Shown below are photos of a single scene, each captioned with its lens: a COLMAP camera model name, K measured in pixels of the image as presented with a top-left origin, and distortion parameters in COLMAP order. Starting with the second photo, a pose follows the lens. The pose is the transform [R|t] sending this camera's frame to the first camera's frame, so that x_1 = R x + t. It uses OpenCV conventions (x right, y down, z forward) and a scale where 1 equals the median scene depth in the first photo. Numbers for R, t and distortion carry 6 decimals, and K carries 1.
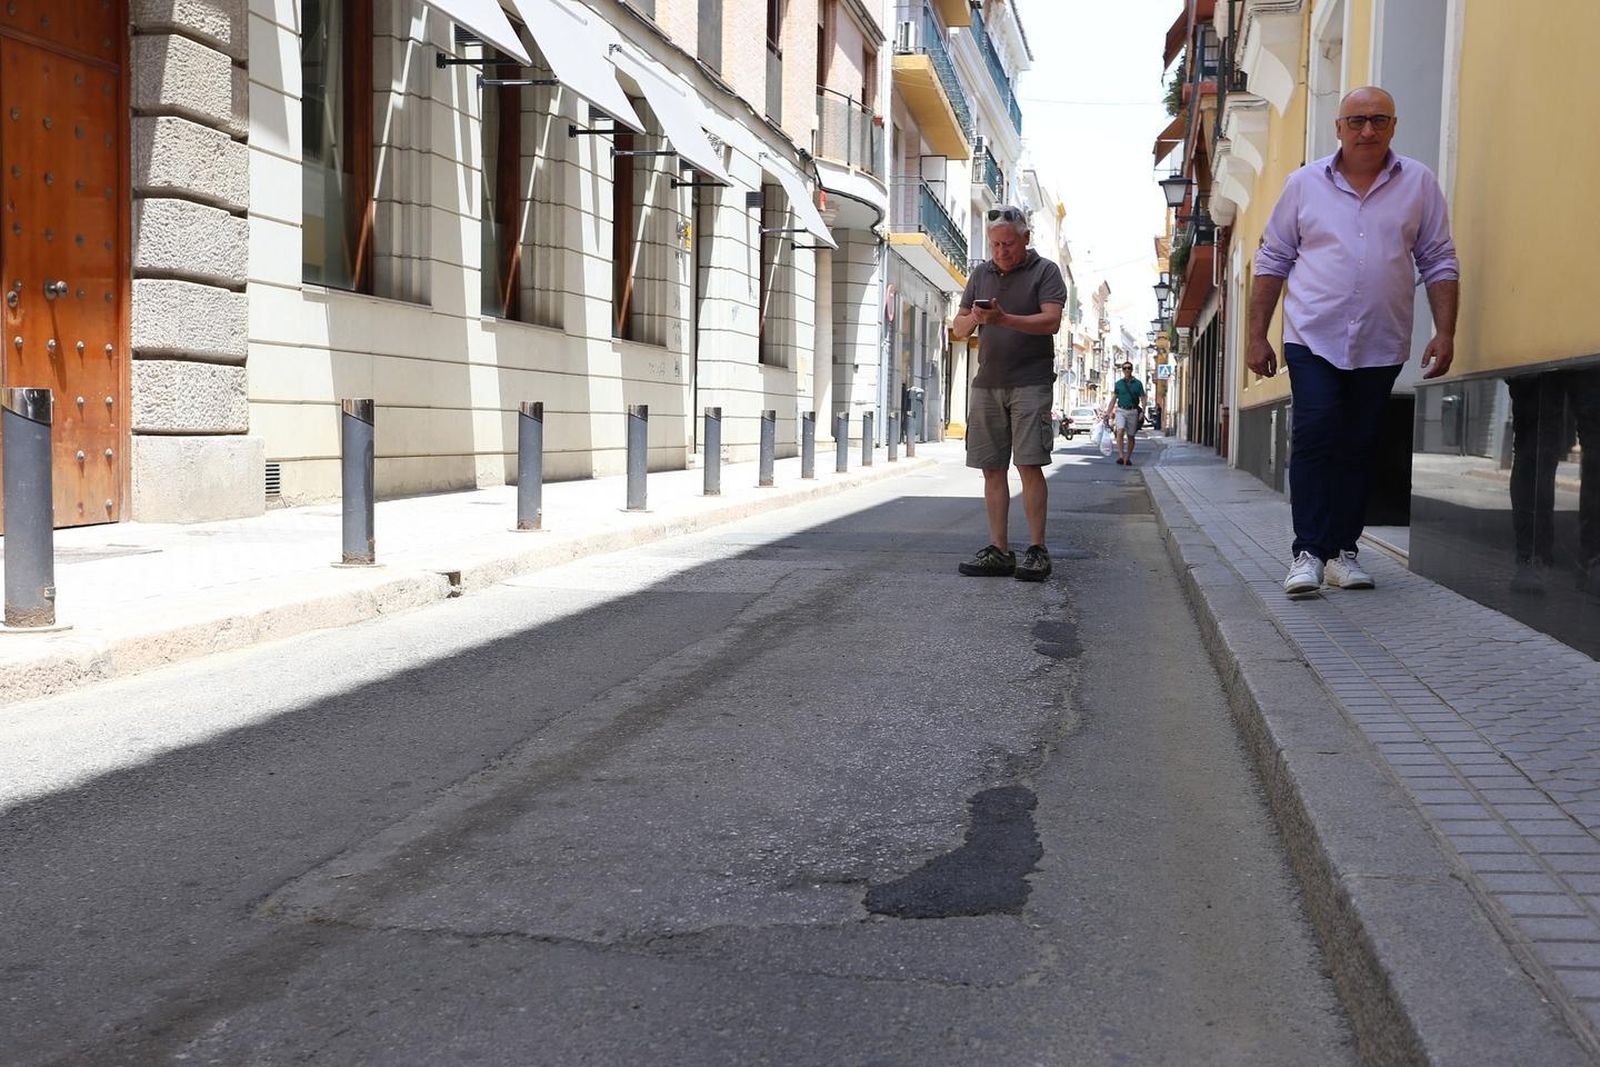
lens RADIAL K [[1758.6, 0, 794.8], [0, 1758.6, 530.7], [0, 0, 1]] dist [0.010900, 0.165272]
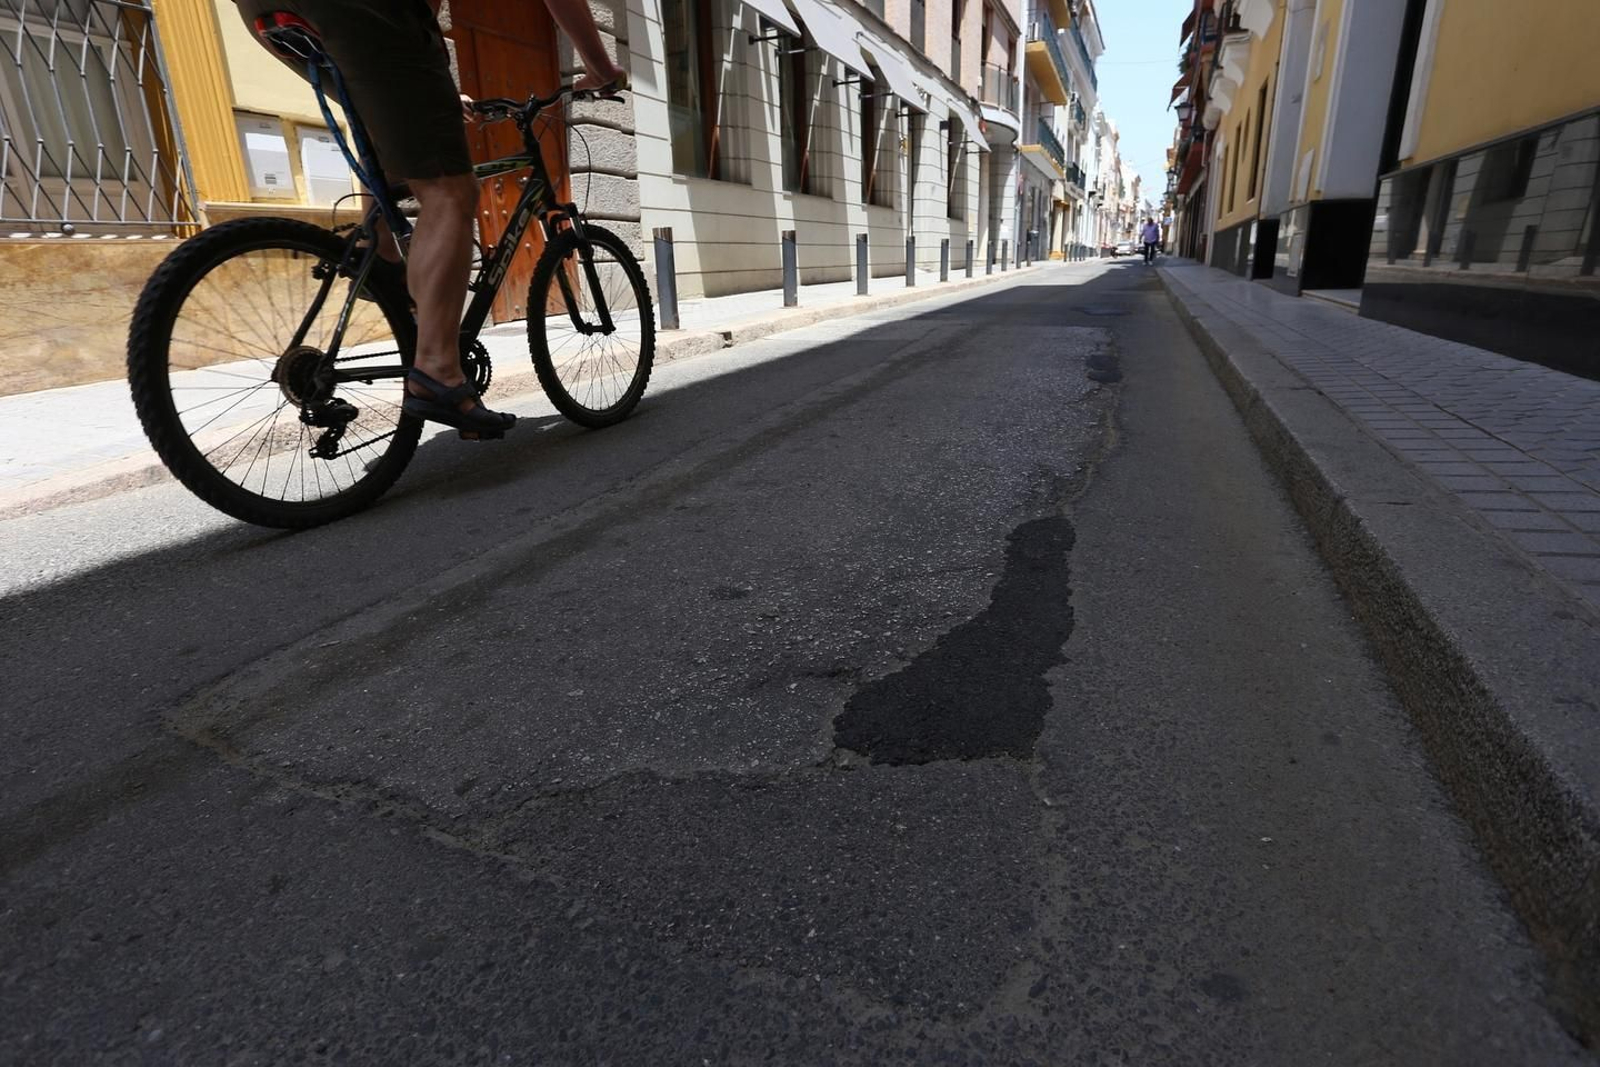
lens RADIAL K [[786.5, 0, 793.2], [0, 786.5, 526.7], [0, 0, 1]] dist [-0.073423, 0.030711]
pose [[0.974505, 0.023658, -0.223115, 0.022097], [0.035950, 0.965112, 0.259356, 0.006170], [0.221467, -0.260765, 0.939656, 0.150921]]
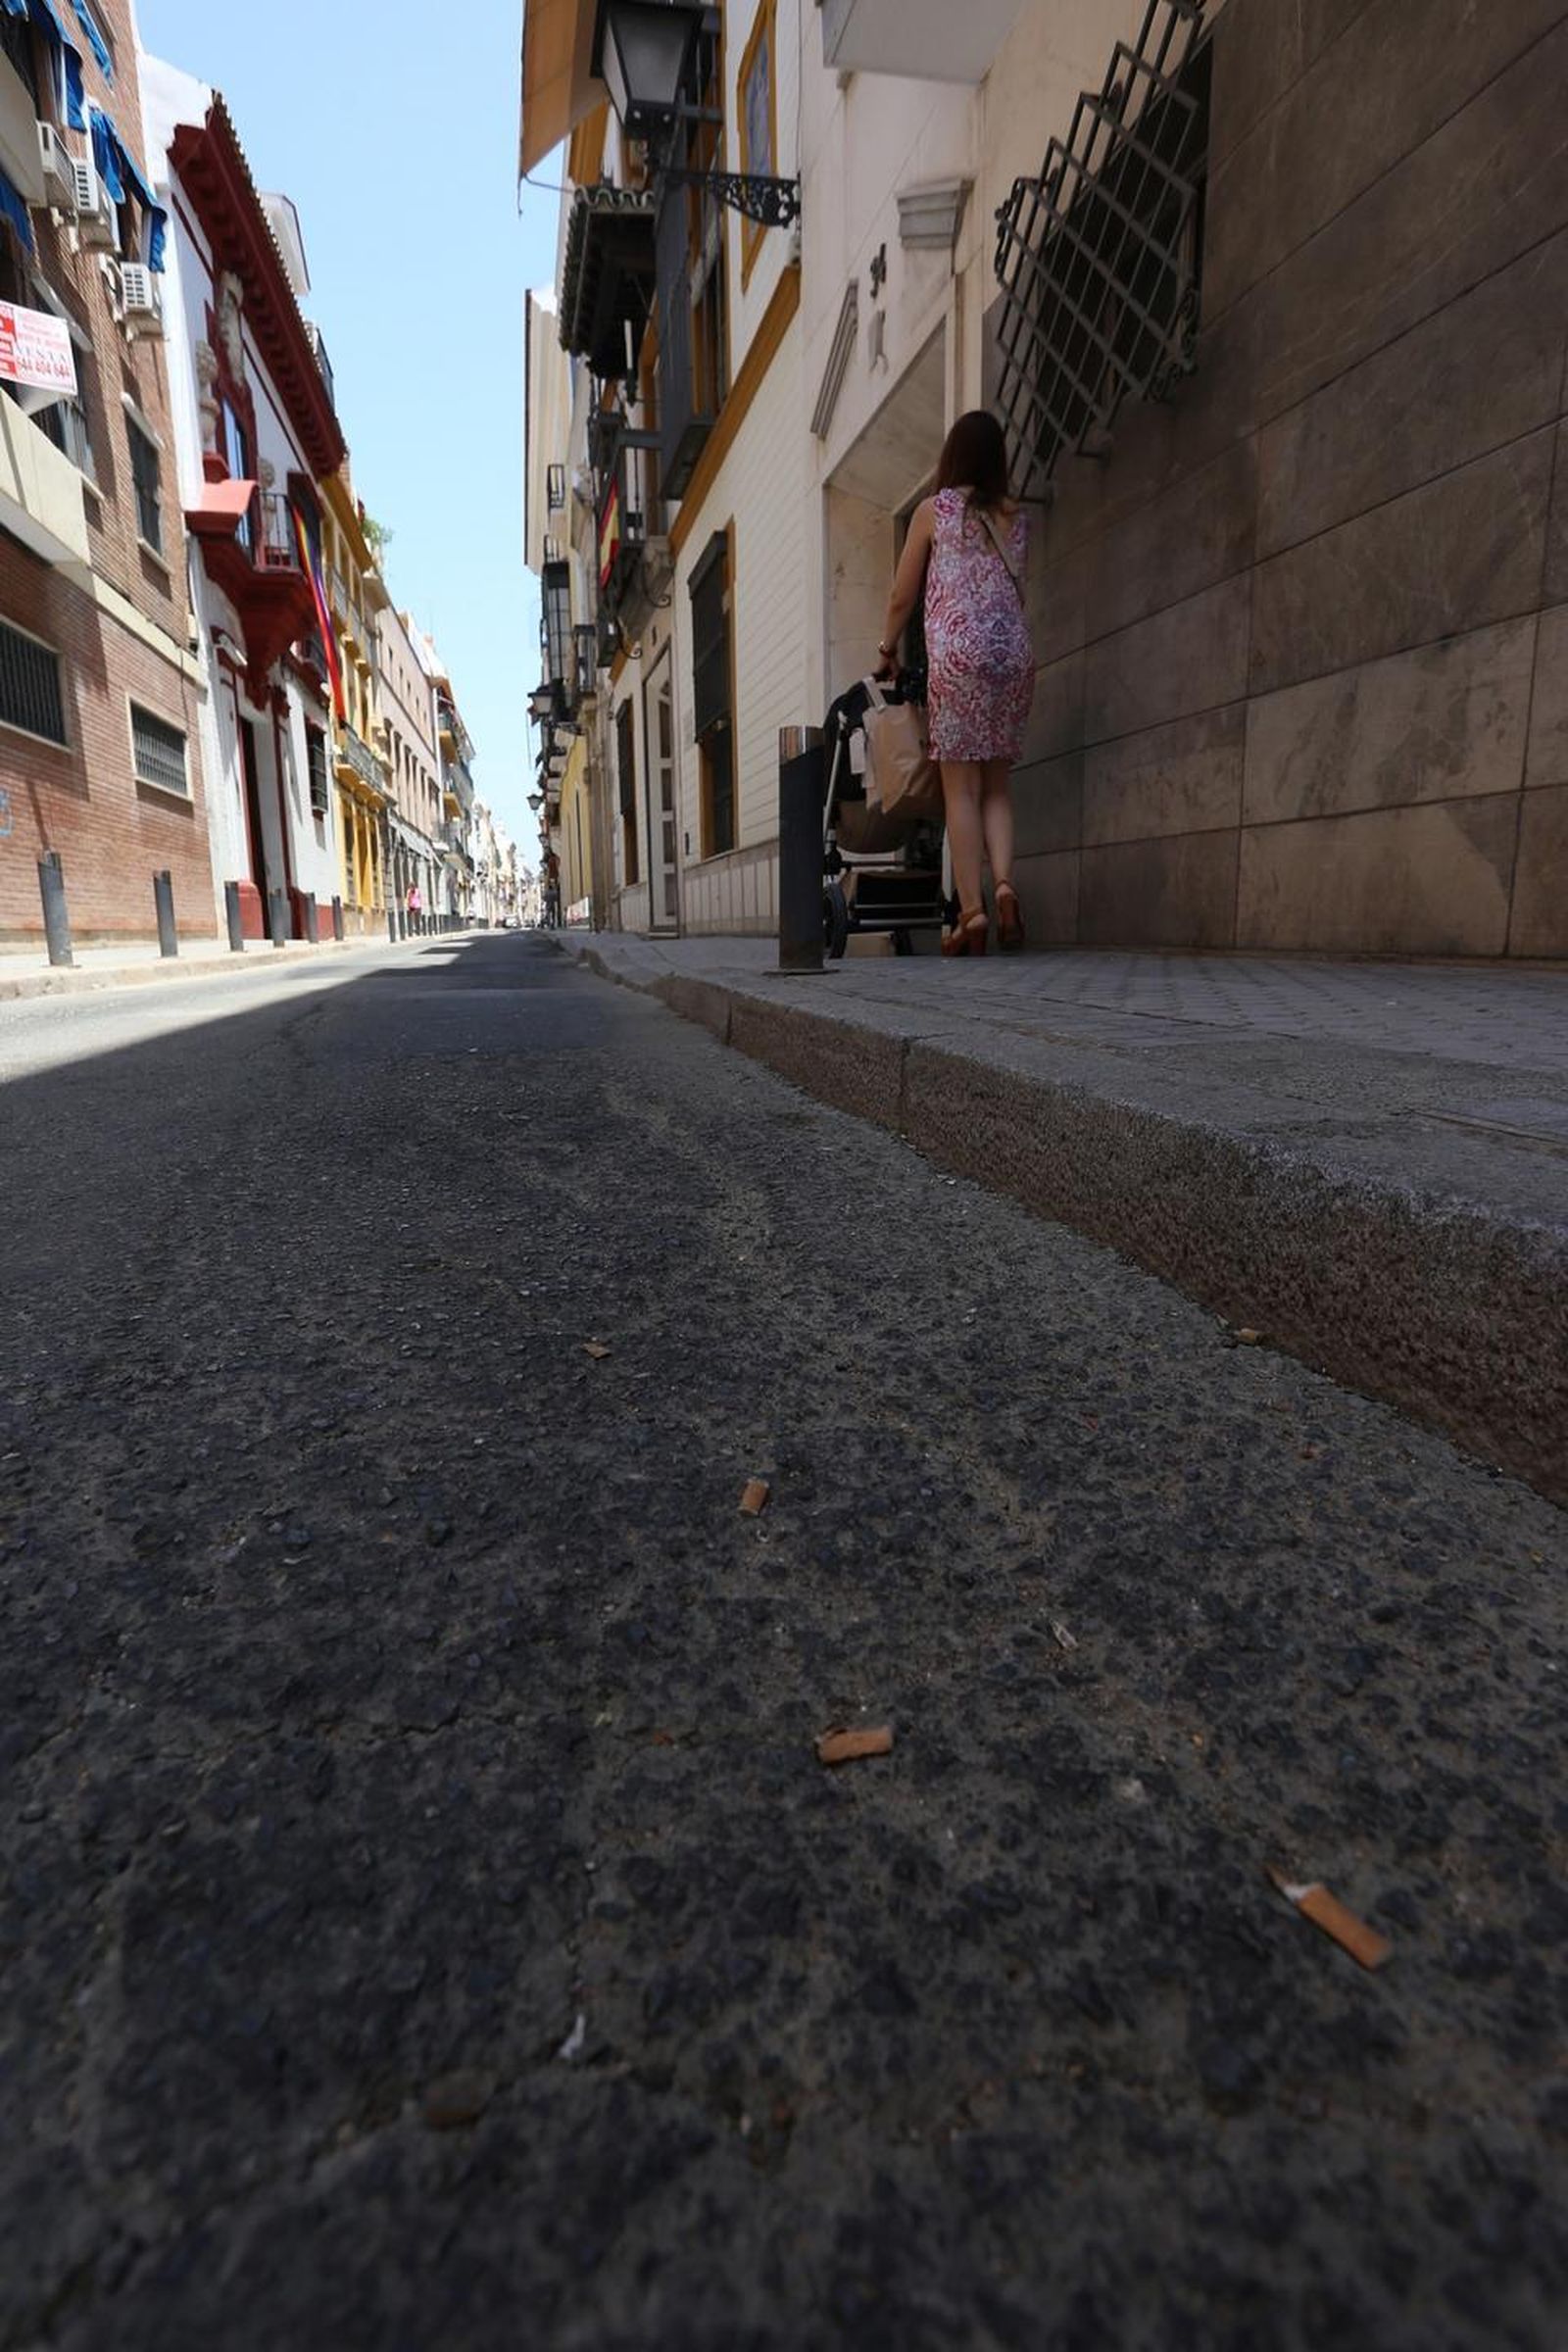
lens RADIAL K [[1156.2, 0, 784.0], [0, 1156.2, 1176.0], [0, 0, 1]] dist [-0.073423, 0.030711]
pose [[0.921619, -0.105752, 0.373410, -0.498985], [0.047352, 0.985611, 0.162262, 0.195076], [-0.385196, -0.131862, 0.913365, -2.648709]]
